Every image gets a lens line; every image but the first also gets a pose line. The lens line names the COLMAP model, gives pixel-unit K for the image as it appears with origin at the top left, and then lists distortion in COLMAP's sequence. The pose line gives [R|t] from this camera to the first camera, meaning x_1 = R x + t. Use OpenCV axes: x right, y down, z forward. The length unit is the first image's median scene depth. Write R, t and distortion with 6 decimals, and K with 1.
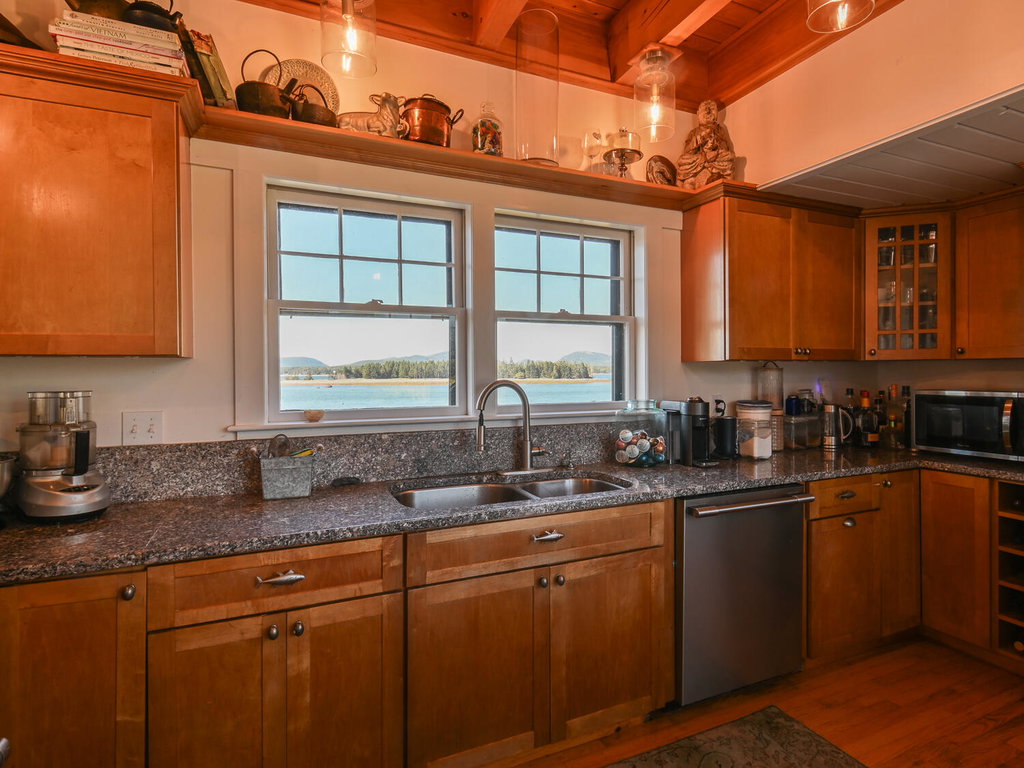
lens RADIAL K [[559.4, 0, 539.0], [0, 559.4, 383.7], [0, 0, 1]] dist [-0.013953, -0.000089]
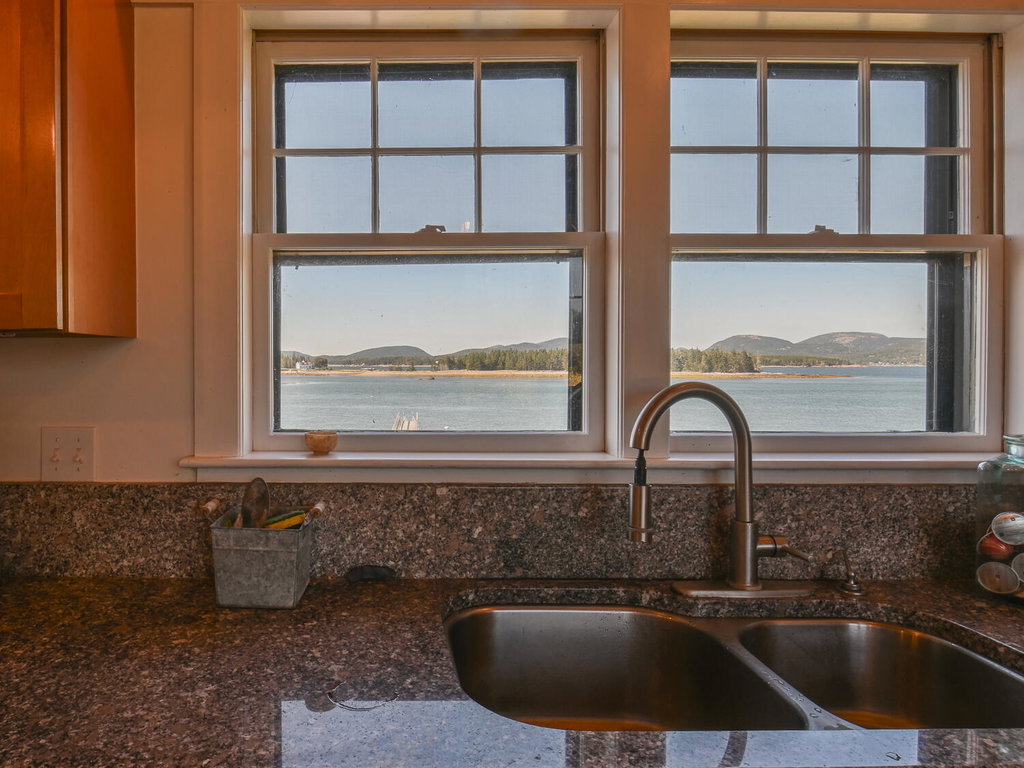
lens RADIAL K [[559.4, 0, 539.0], [0, 559.4, 383.7], [0, 0, 1]] dist [-0.013953, -0.000089]
pose [[0.978522, 0.011318, -0.205833, -0.087128], [-0.007845, 0.999813, 0.017680, -0.011618], [0.205995, -0.015686, 0.978427, 0.522259]]
